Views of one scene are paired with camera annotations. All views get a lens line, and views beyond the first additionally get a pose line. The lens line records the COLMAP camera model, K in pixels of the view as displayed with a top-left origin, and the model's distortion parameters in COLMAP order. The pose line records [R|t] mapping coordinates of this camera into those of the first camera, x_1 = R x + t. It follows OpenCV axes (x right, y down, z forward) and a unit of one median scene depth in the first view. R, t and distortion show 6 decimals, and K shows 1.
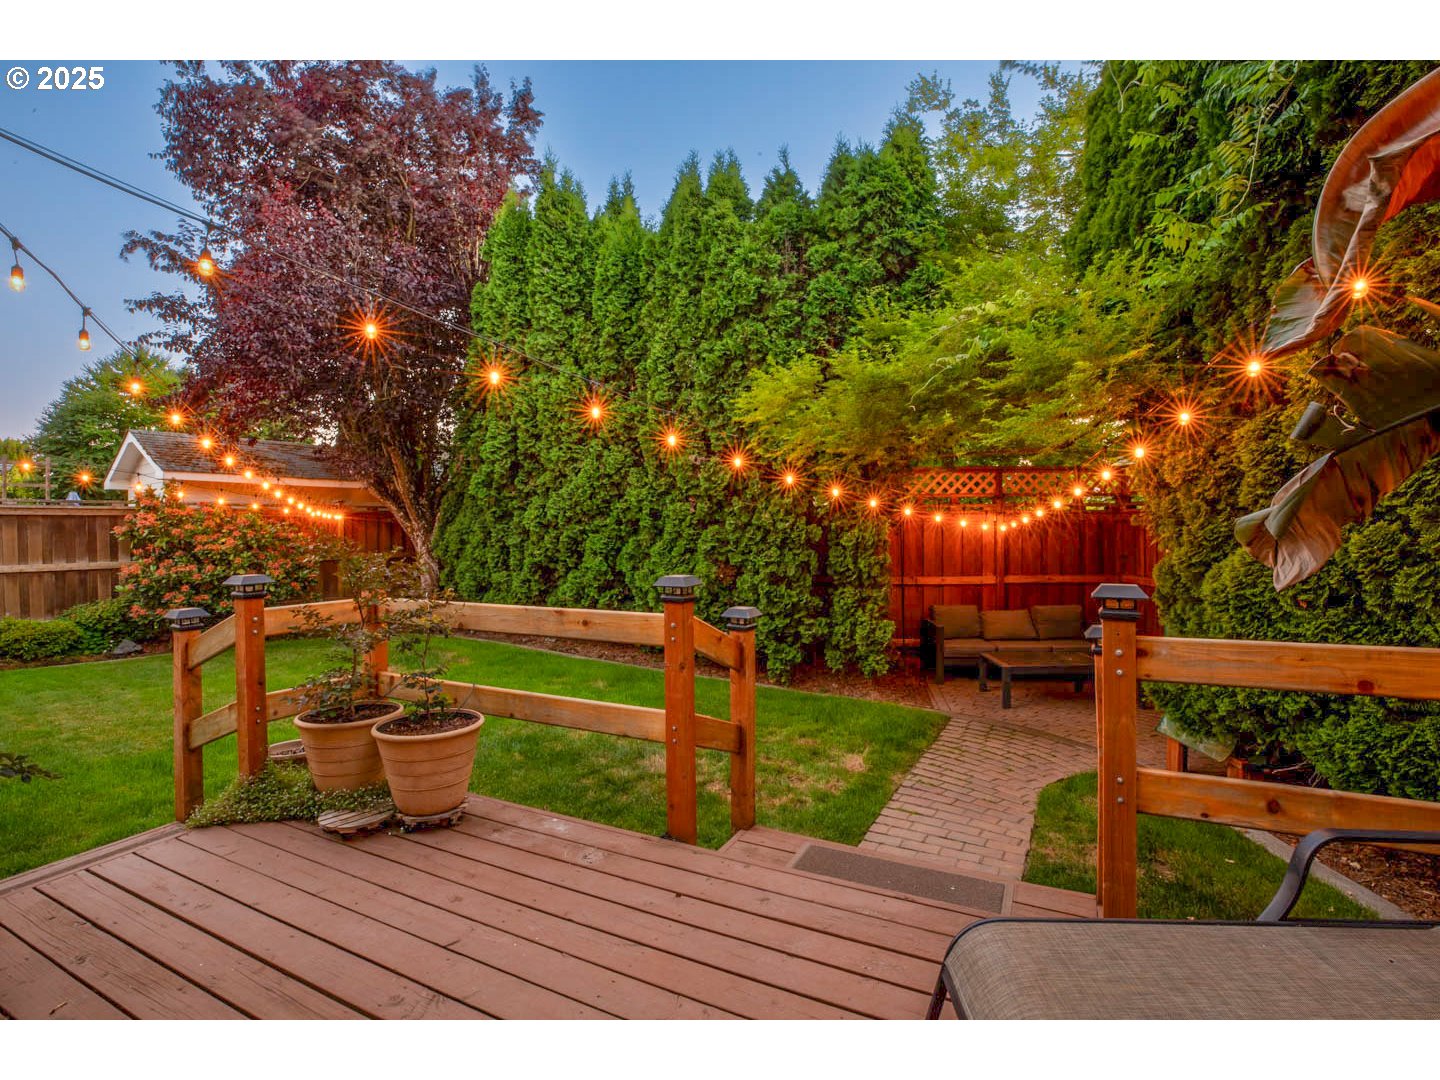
lens RADIAL K [[666.7, 0, 720.0], [0, 666.7, 540.0], [0, 0, 1]] dist [-0.042967, 0.012939]
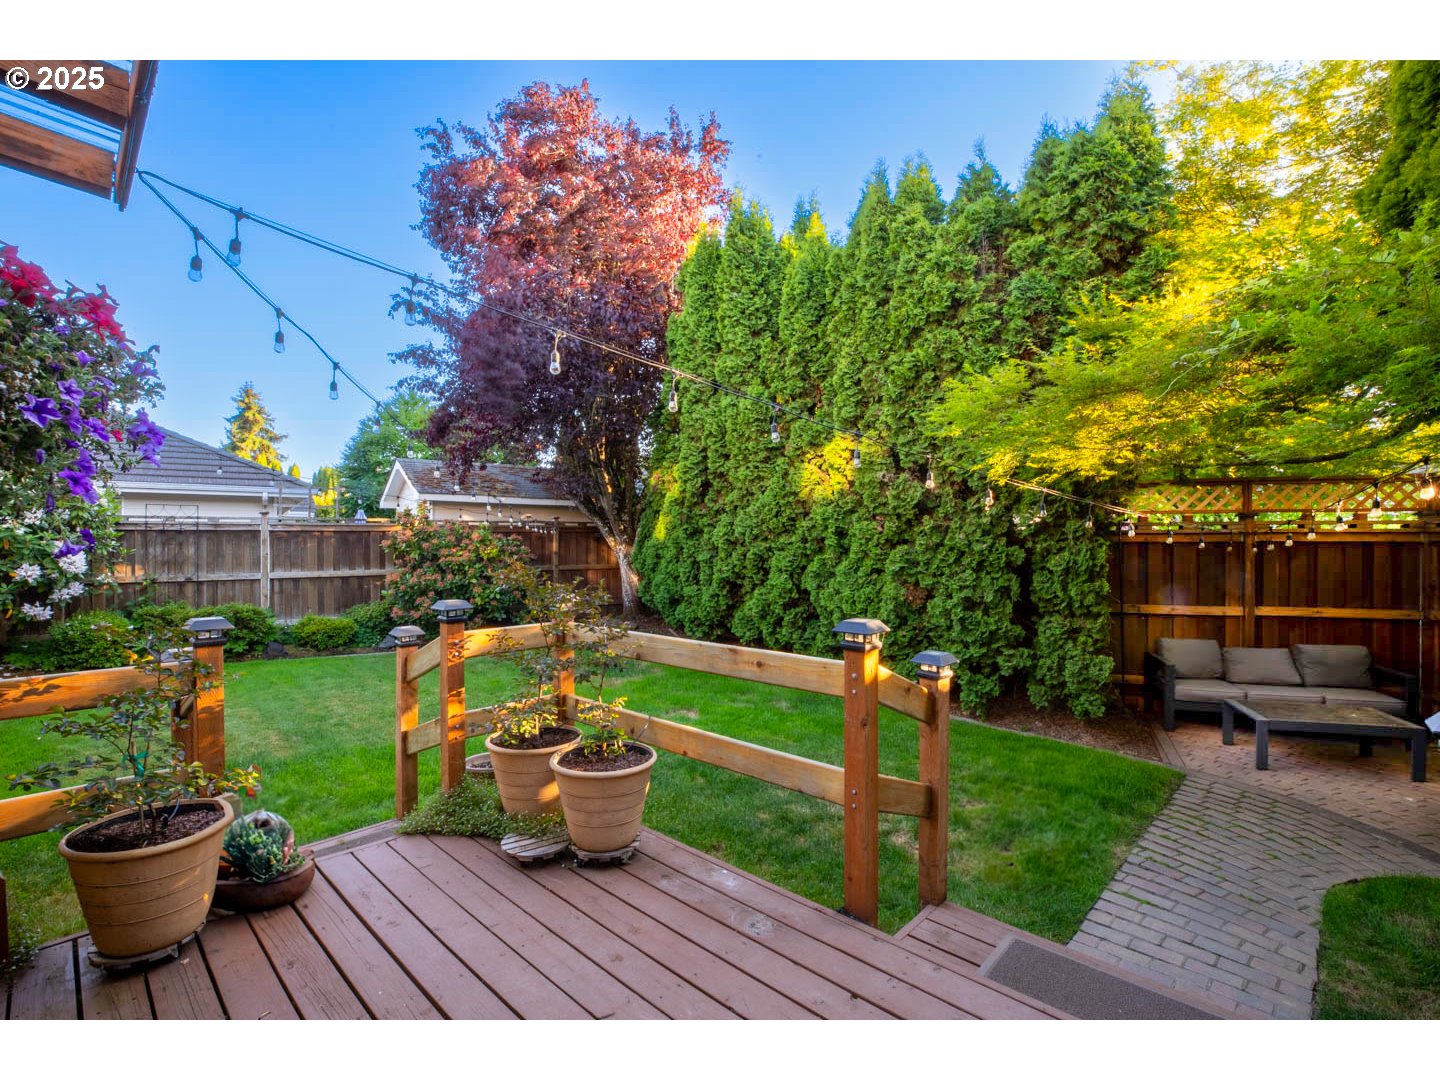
lens RADIAL K [[647.9, 0, 727.7], [0, 647.9, 541.3], [0, 0, 1]] dist [-0.043631, 0.012272]
pose [[0.962773, 0.005706, -0.270252, -0.000496], [-0.009345, 0.999882, -0.012181, -0.014575], [0.270151, 0.014254, 0.962713, 0.045122]]
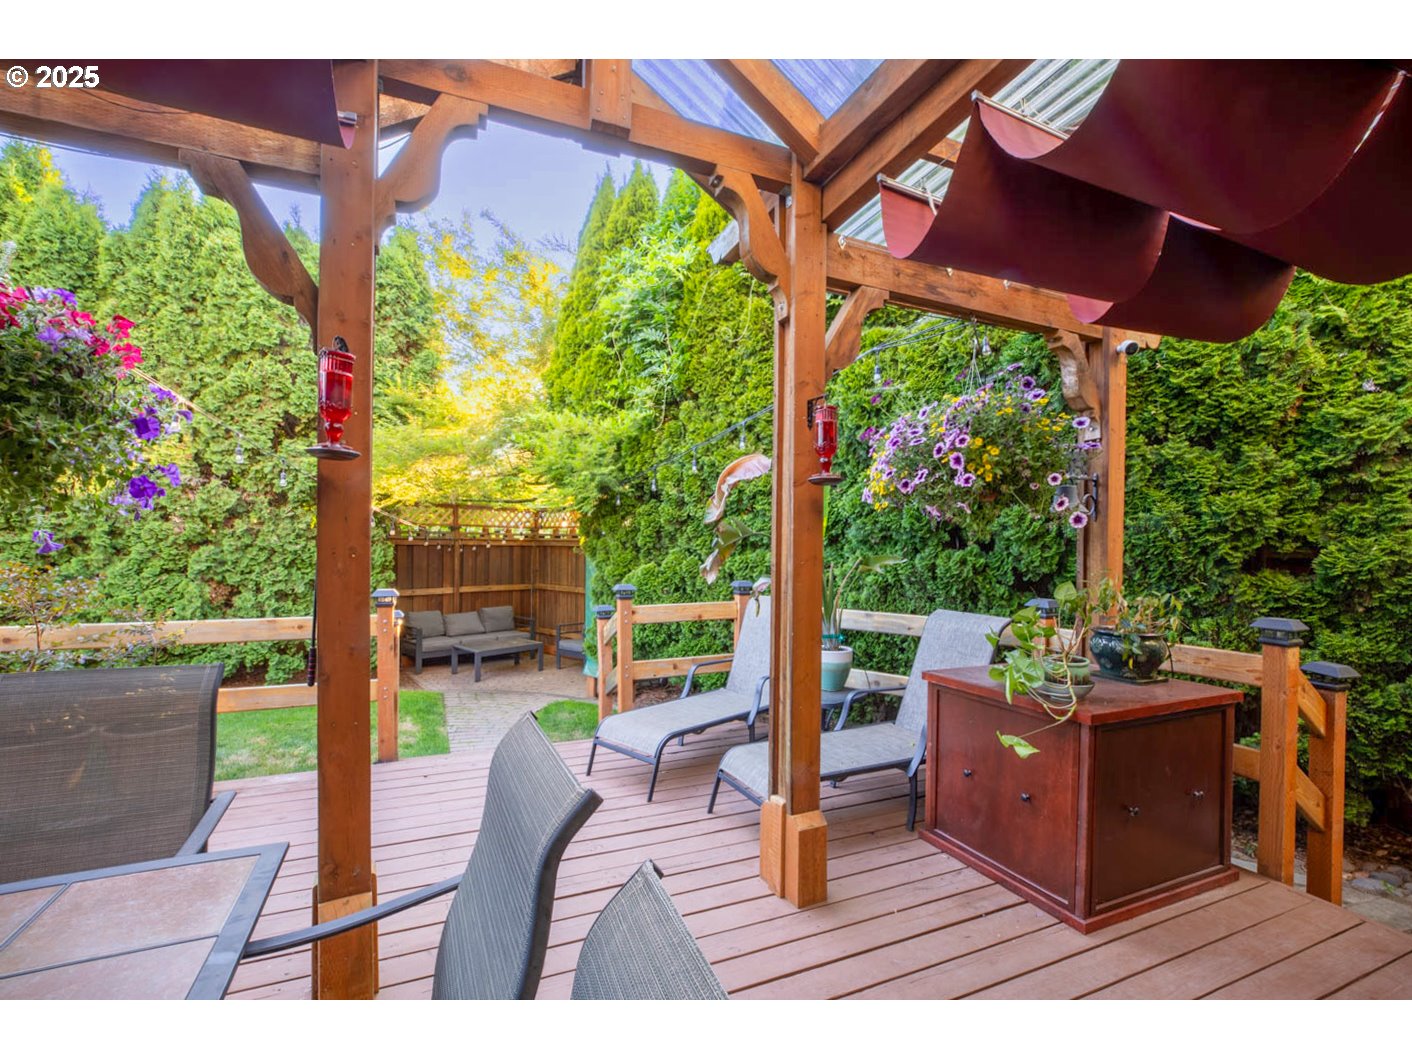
lens RADIAL K [[654.4, 0, 677.6], [0, 654.4, 554.9], [0, 0, 1]] dist [-0.033315, 0.013429]
pose [[0.652043, 0.003509, 0.758174, -0.294045], [-0.003142, 0.999993, -0.001926, -0.008950], [-0.758175, -0.001127, 0.652050, -0.187218]]
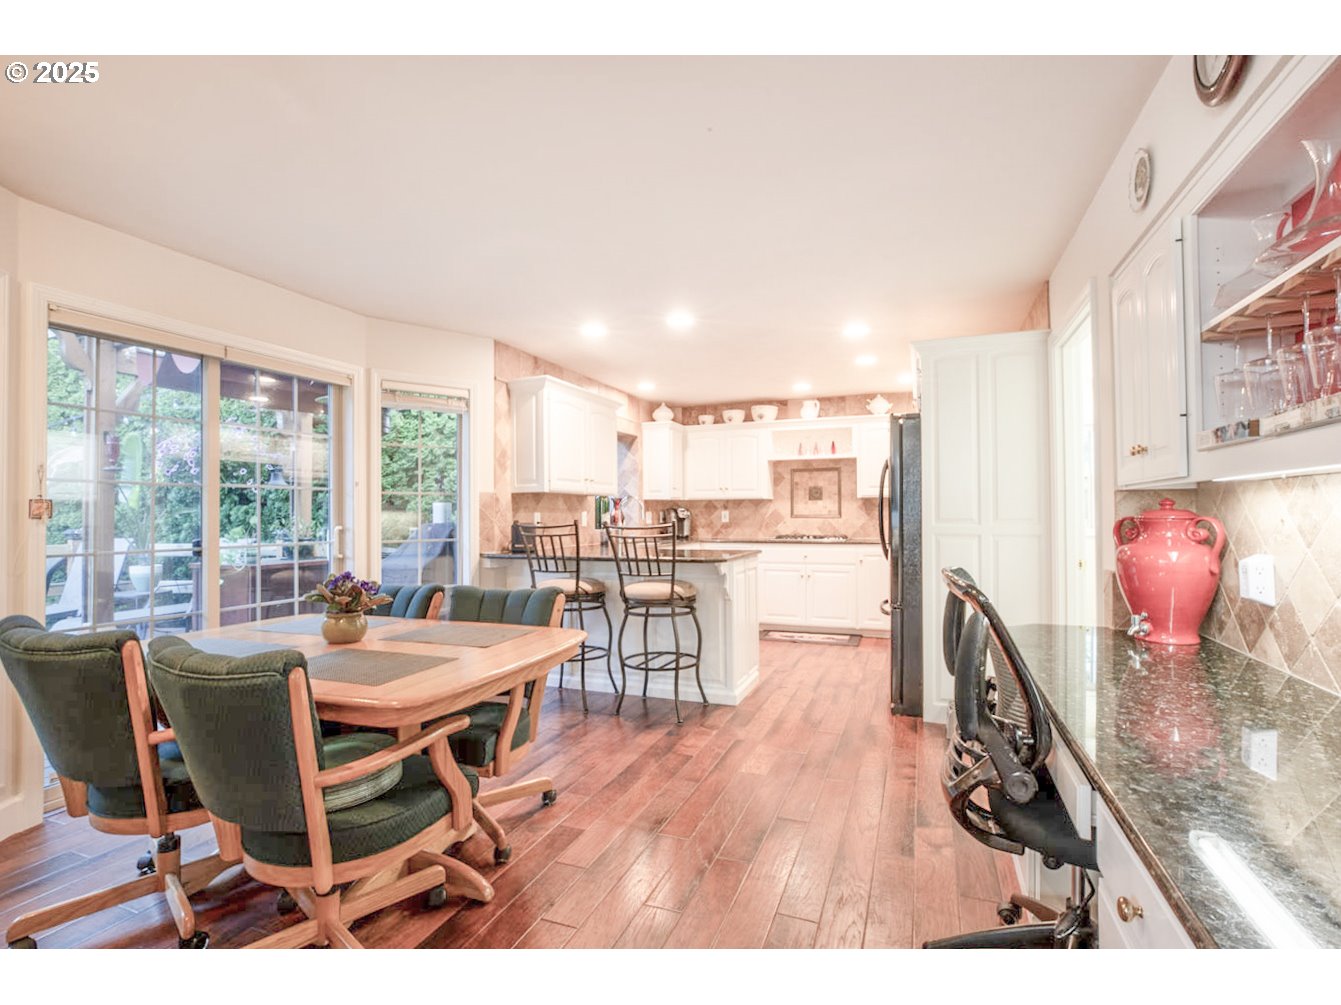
lens RADIAL K [[652.4, 0, 673.2], [0, 652.4, 505.2], [0, 0, 1]] dist [0.001602, 0.000332]
pose [[-0.098911, 0.021777, 0.994858, -0.780202], [0.023601, 0.999531, -0.019533, 0.021020], [-0.994816, 0.021548, -0.099378, -0.576631]]
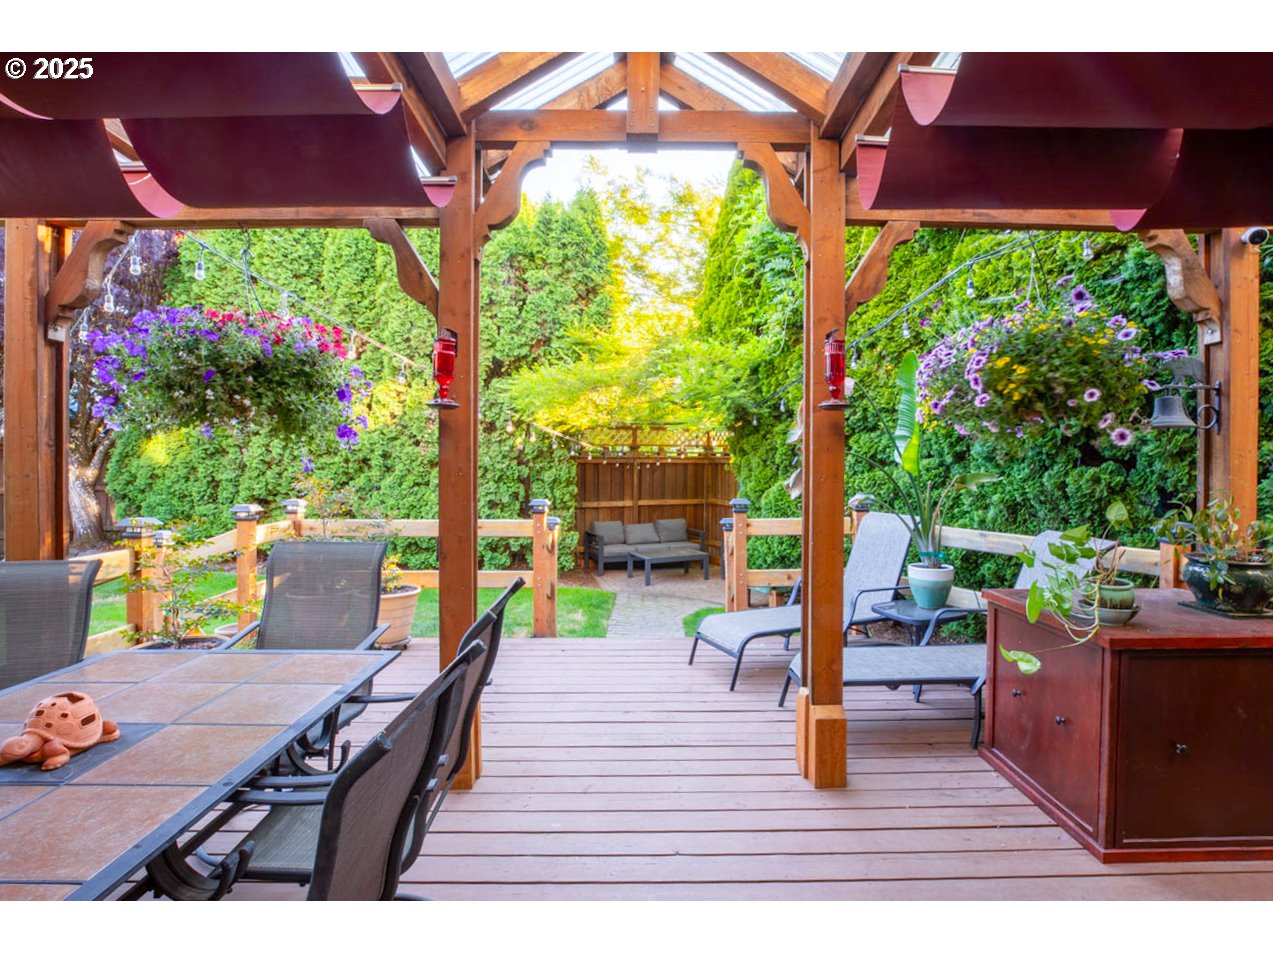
lens RADIAL K [[653.6, 0, 617.4], [0, 653.6, 471.4], [0, 0, 1]] dist [-0.054648, 0.017525]
pose [[0.899665, 0.003136, 0.436569, -0.264469], [-0.003342, 0.999994, -0.000296, -0.010290], [-0.436567, -0.001193, 0.899671, -0.305083]]
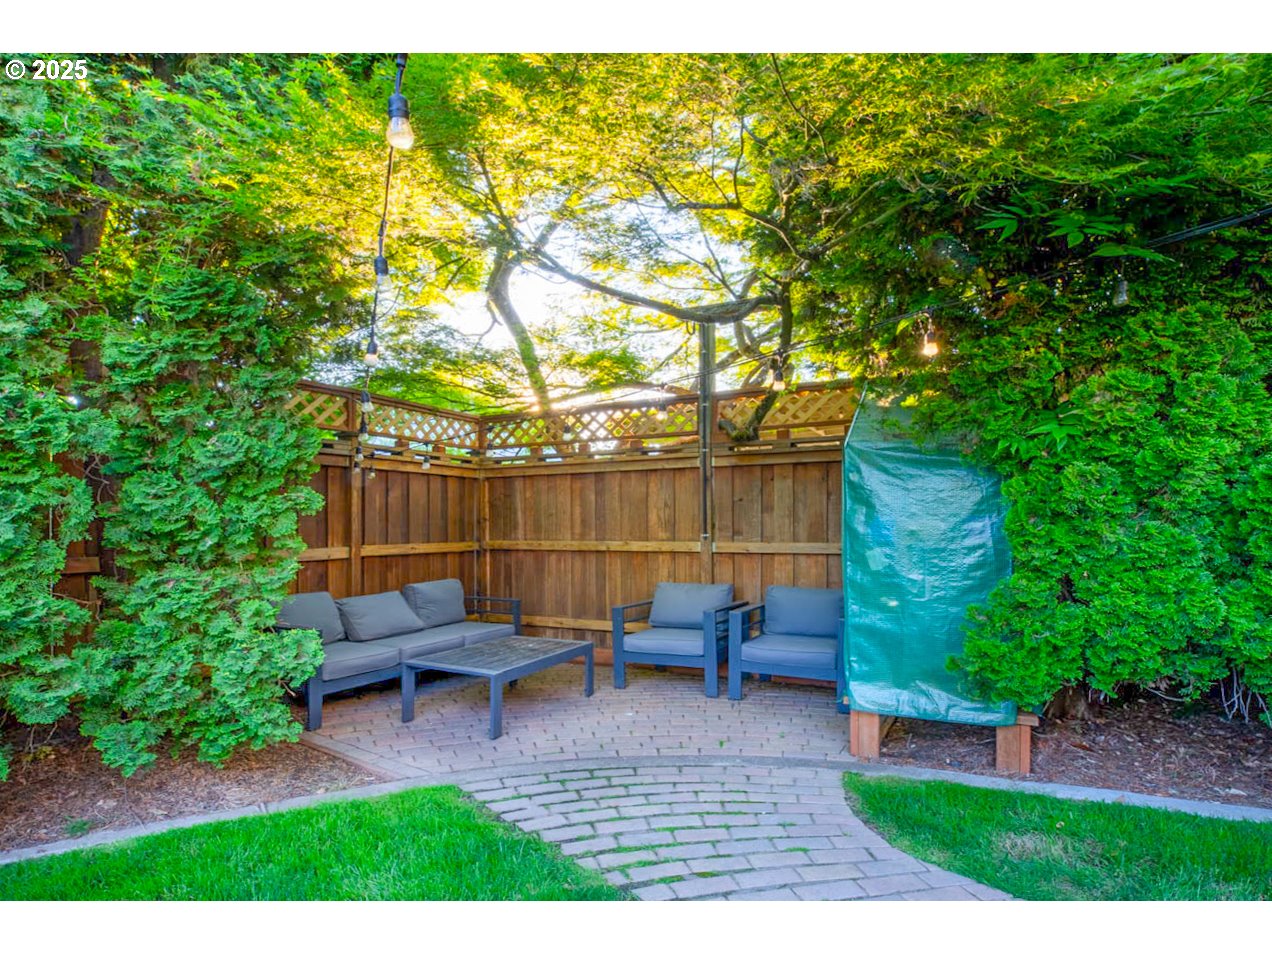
lens RADIAL K [[594.8, 0, 634.9], [0, 594.8, 520.4], [0, 0, 1]] dist [-0.042381, 0.000176]
pose [[0.360874, 0.020937, 0.932380, -0.049255], [0.001932, 0.999729, -0.023197, 0.046612], [-0.932613, 0.010173, 0.360736, 0.557251]]
